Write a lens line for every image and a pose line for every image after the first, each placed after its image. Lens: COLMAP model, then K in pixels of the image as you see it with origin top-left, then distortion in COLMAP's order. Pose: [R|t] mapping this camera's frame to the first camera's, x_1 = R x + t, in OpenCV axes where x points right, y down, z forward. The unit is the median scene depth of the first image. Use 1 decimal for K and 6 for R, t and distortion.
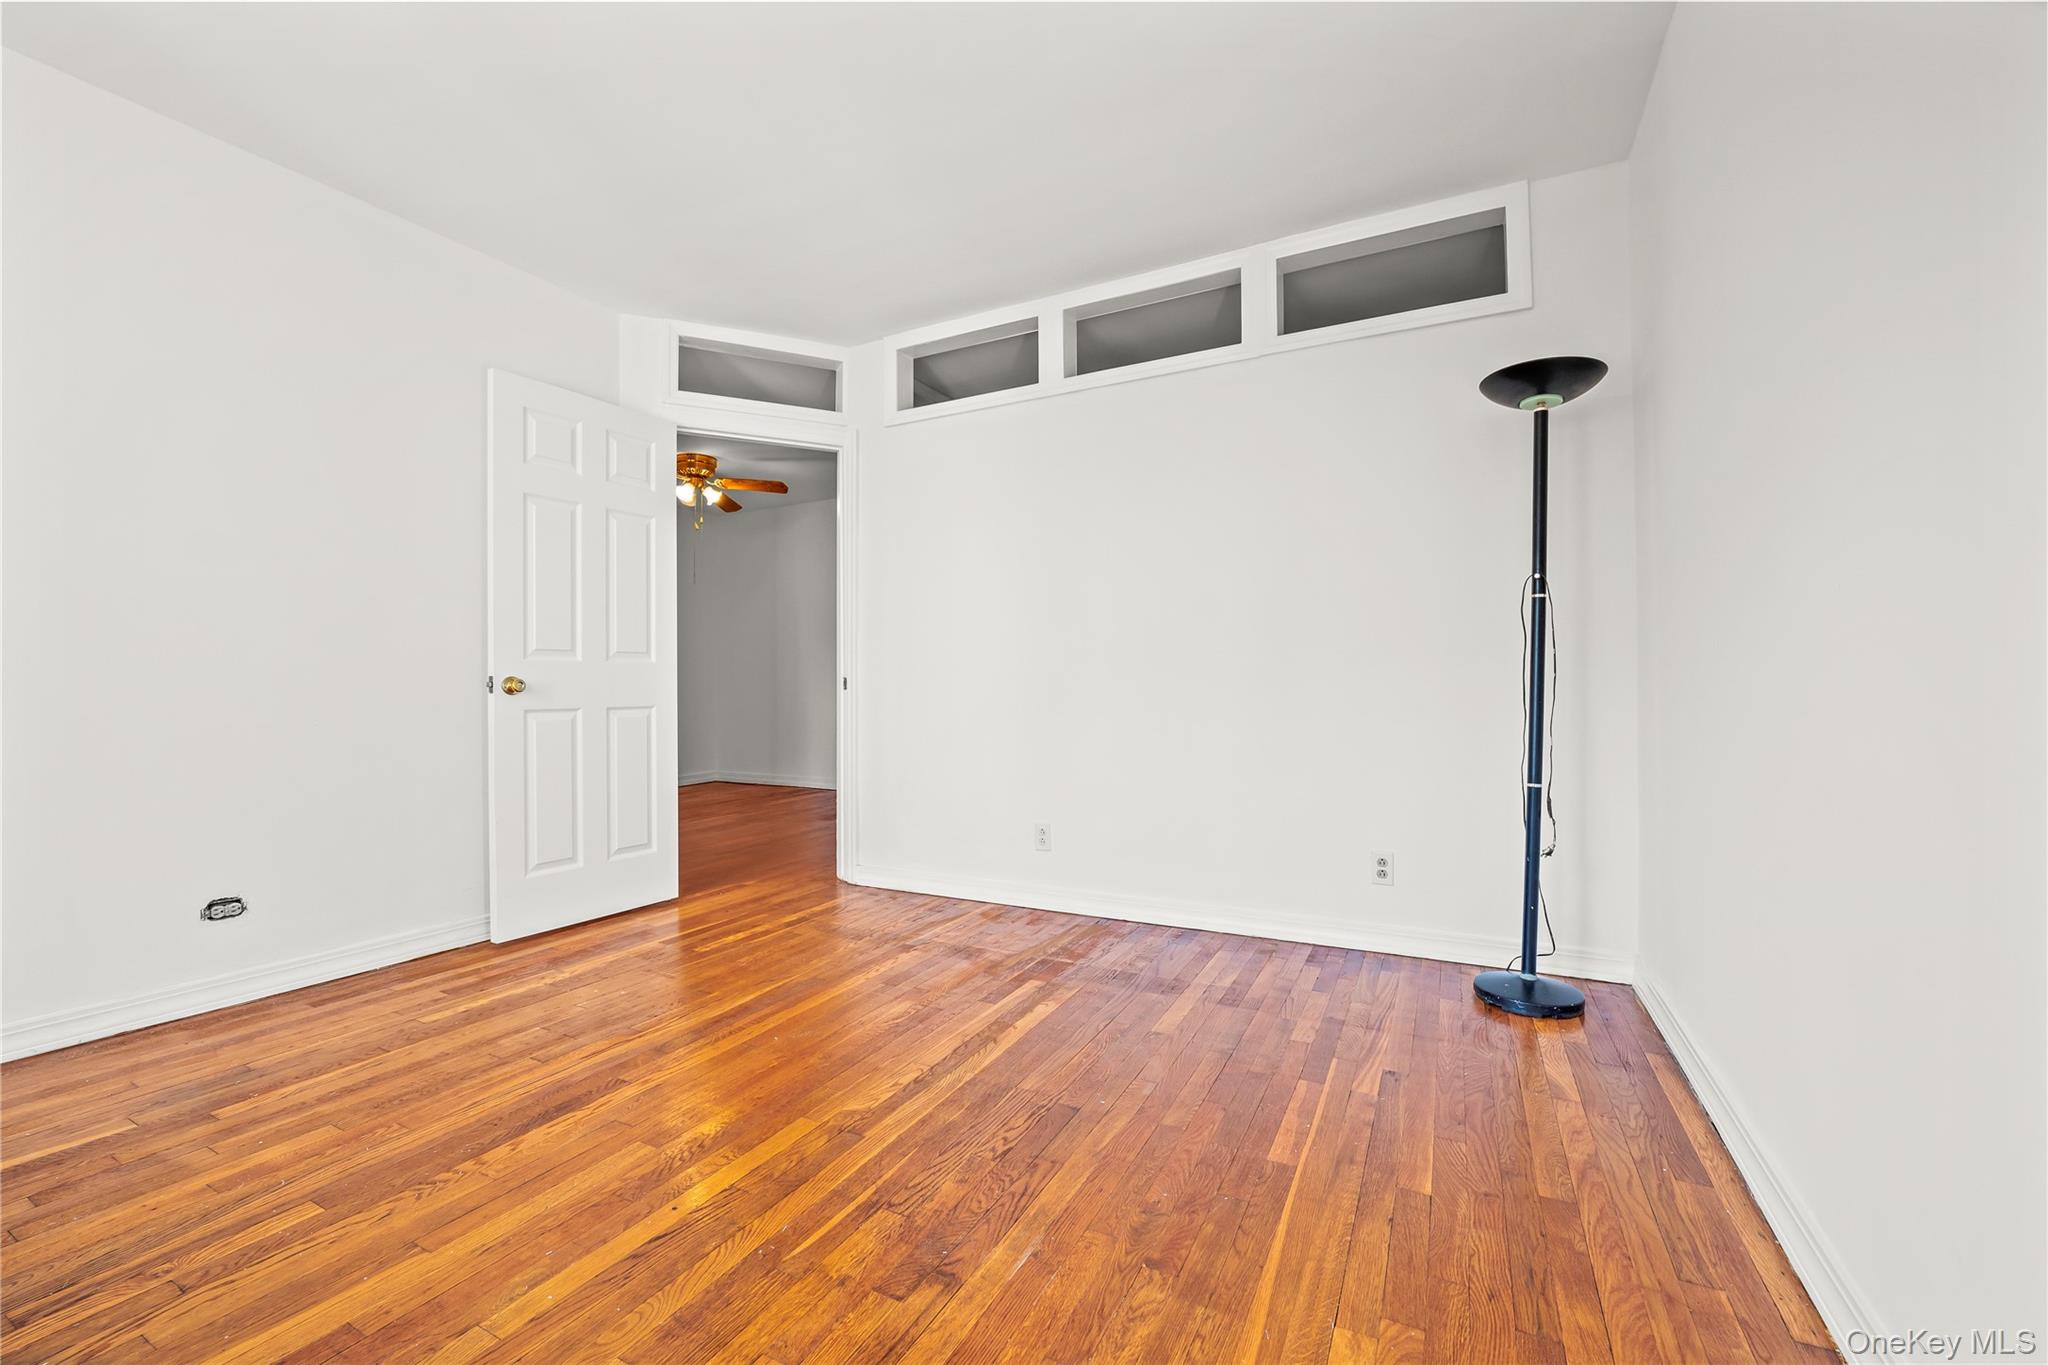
lens RADIAL K [[844.9, 0, 1024.2], [0, 844.9, 688.2], [0, 0, 1]] dist [-0.003831, -0.000242]
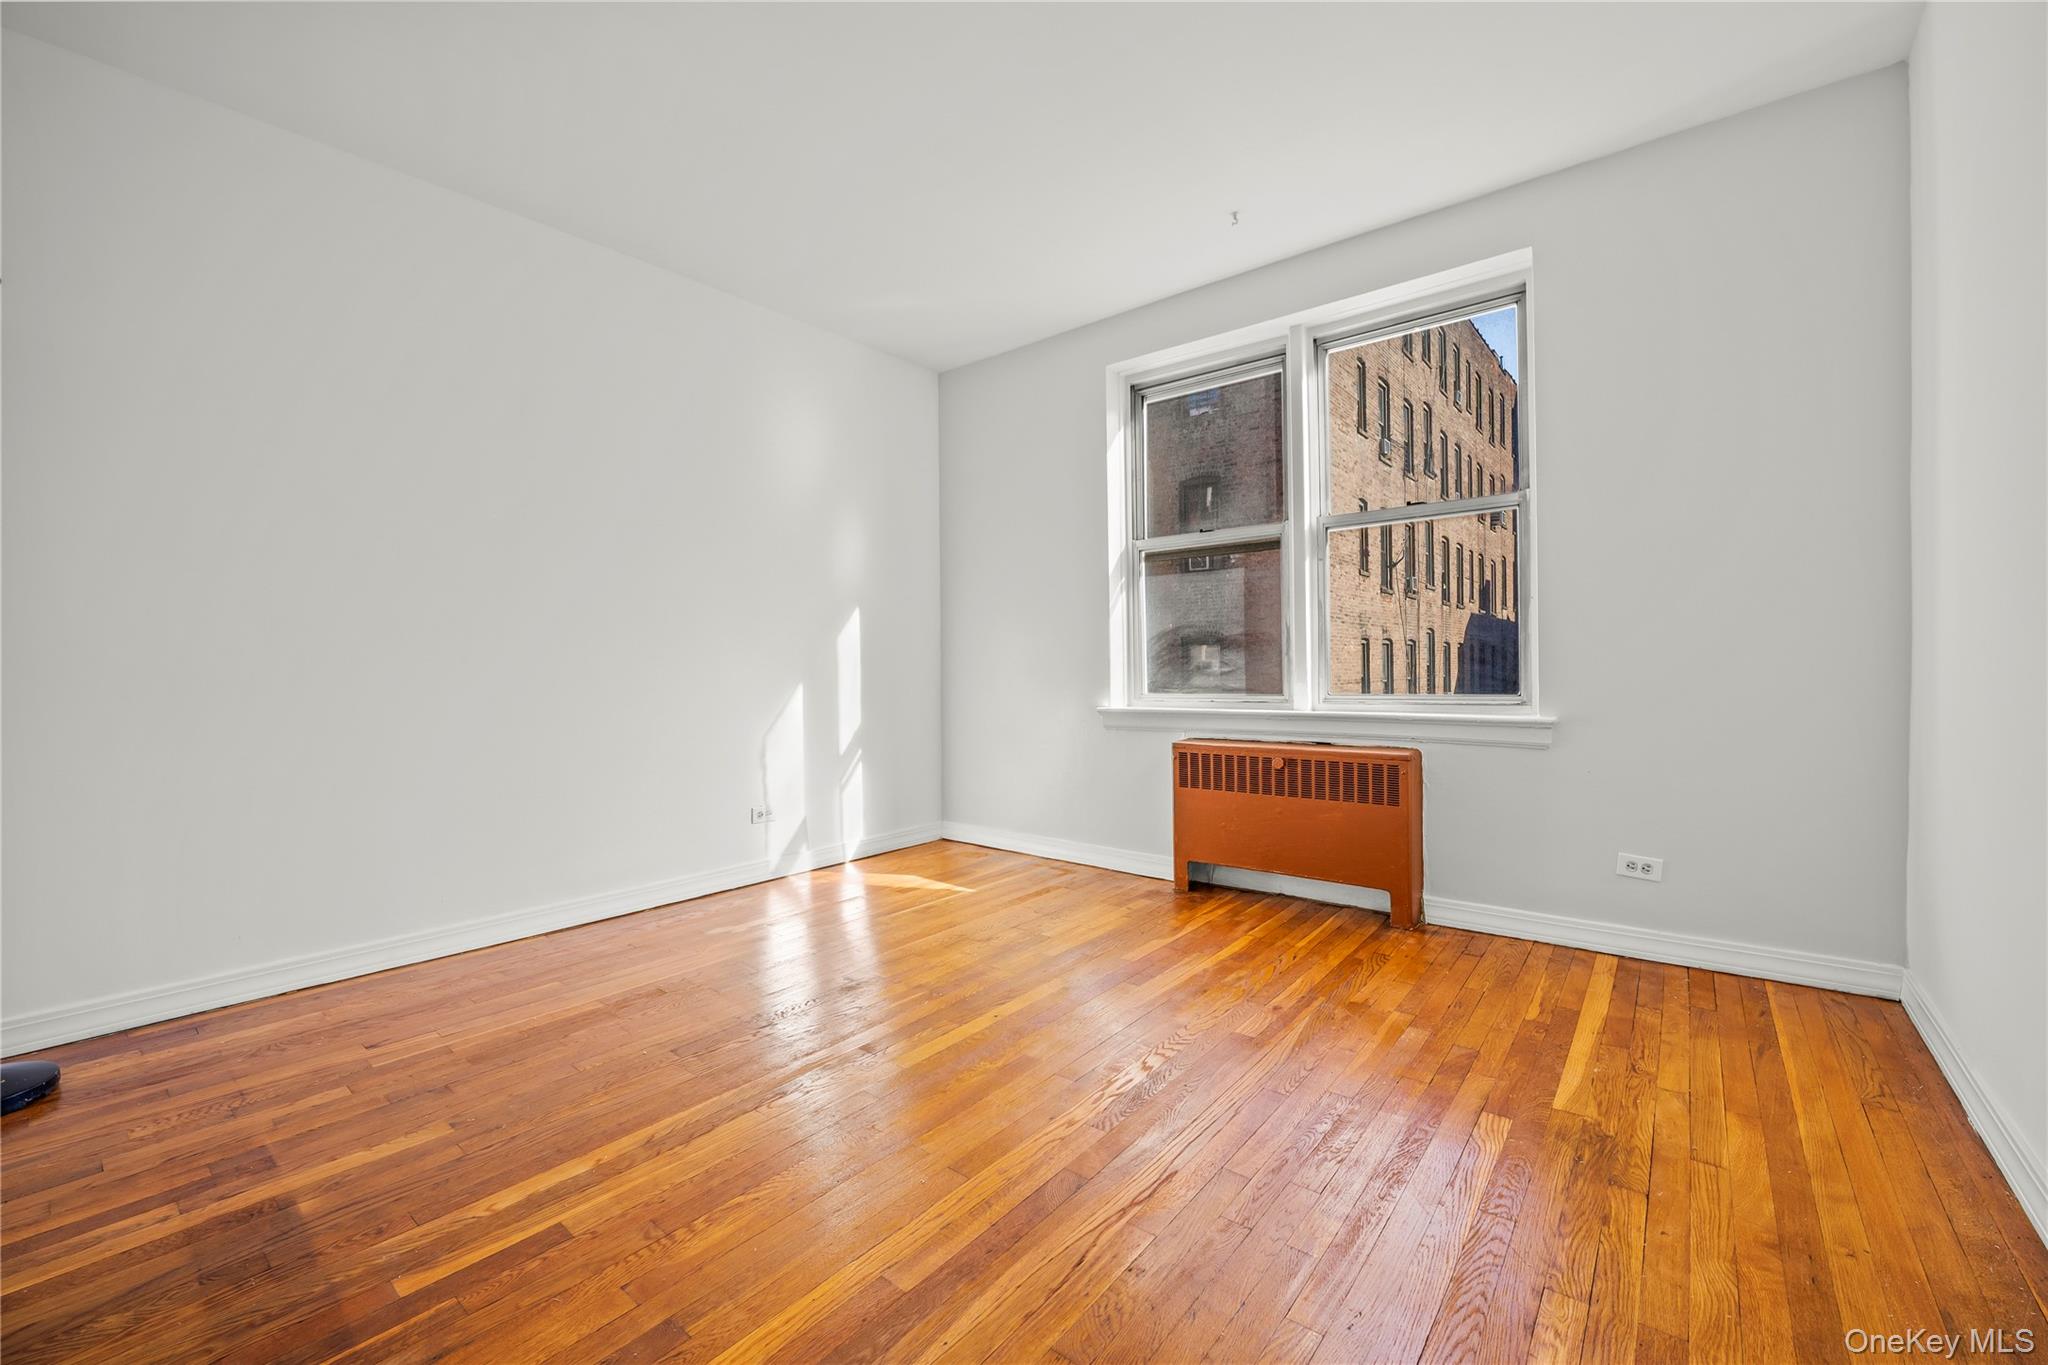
lens RADIAL K [[844.9, 0, 1031.1], [0, 844.9, 677.1], [0, 0, 1]] dist [-0.003831, -0.000242]
pose [[-0.981751, 0.014630, 0.189605, -0.506778], [0.015734, 0.999867, 0.004321, 0.000292], [-0.189517, 0.007225, -0.981851, 1.623212]]
